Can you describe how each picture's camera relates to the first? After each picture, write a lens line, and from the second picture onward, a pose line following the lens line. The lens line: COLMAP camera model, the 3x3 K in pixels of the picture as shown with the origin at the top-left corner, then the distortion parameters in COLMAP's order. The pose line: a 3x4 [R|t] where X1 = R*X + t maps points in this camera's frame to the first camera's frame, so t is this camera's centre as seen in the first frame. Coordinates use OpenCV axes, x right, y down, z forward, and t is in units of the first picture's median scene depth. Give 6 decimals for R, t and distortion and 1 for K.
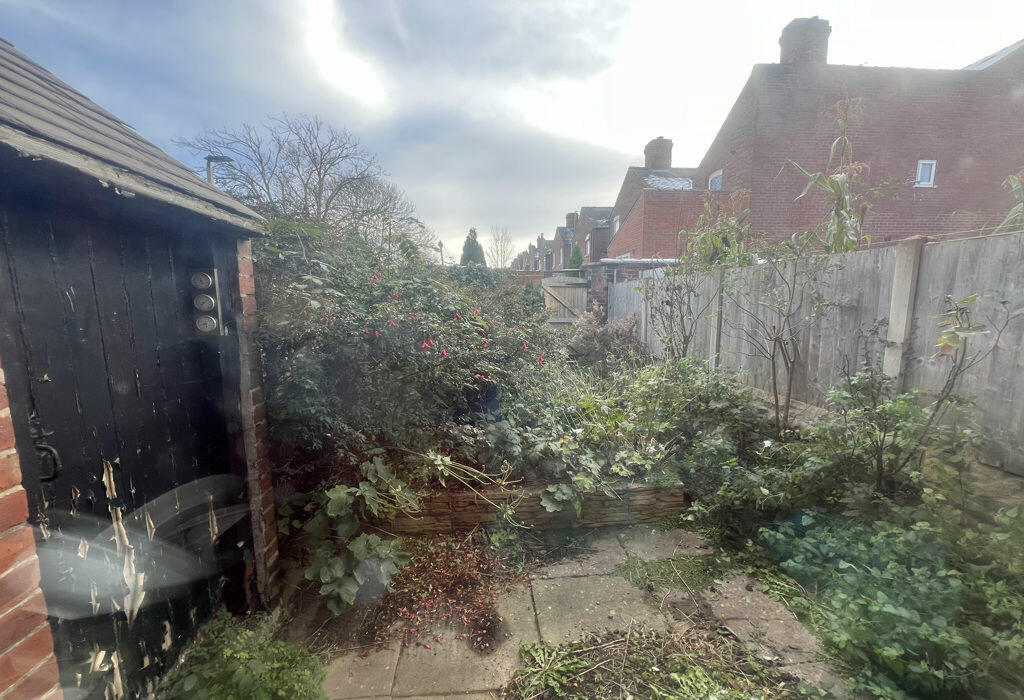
lens RADIAL K [[384.3, 0, 510.3], [0, 384.3, 347.5], [0, 0, 1]] dist [-0.001953, 0.000257]
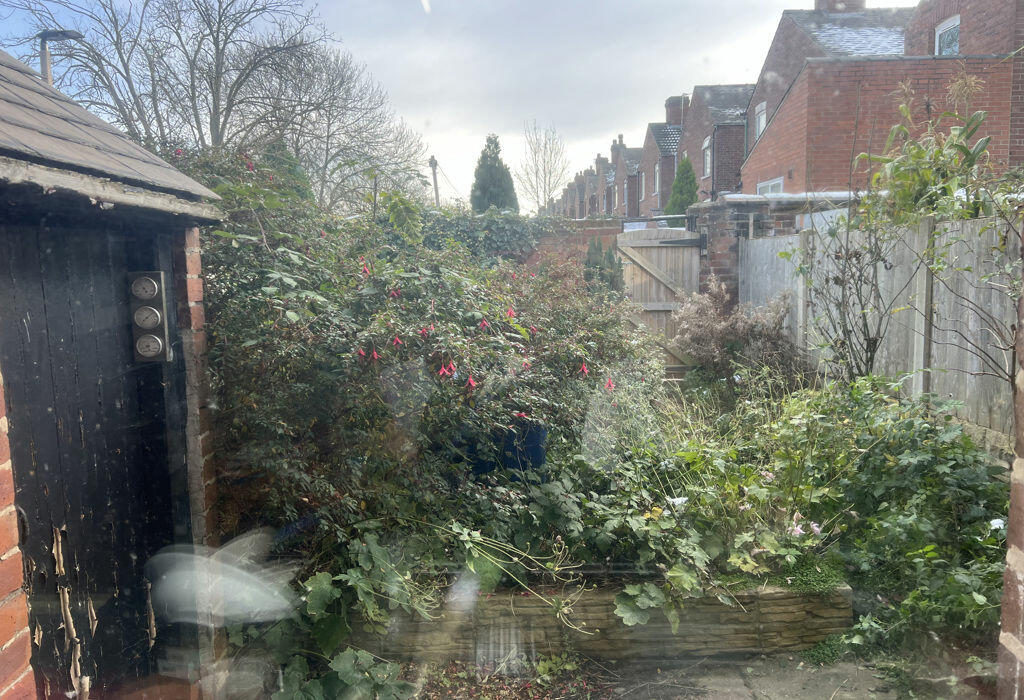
lens RADIAL K [[724.5, 0, 510.1], [0, 724.5, 340.2], [0, 0, 1]] dist [0.034652, -0.019894]
pose [[0.997366, -0.009470, -0.071908, -0.001746], [0.008649, 0.999894, -0.011710, -0.029877], [0.072011, 0.011058, 0.997343, -0.203332]]
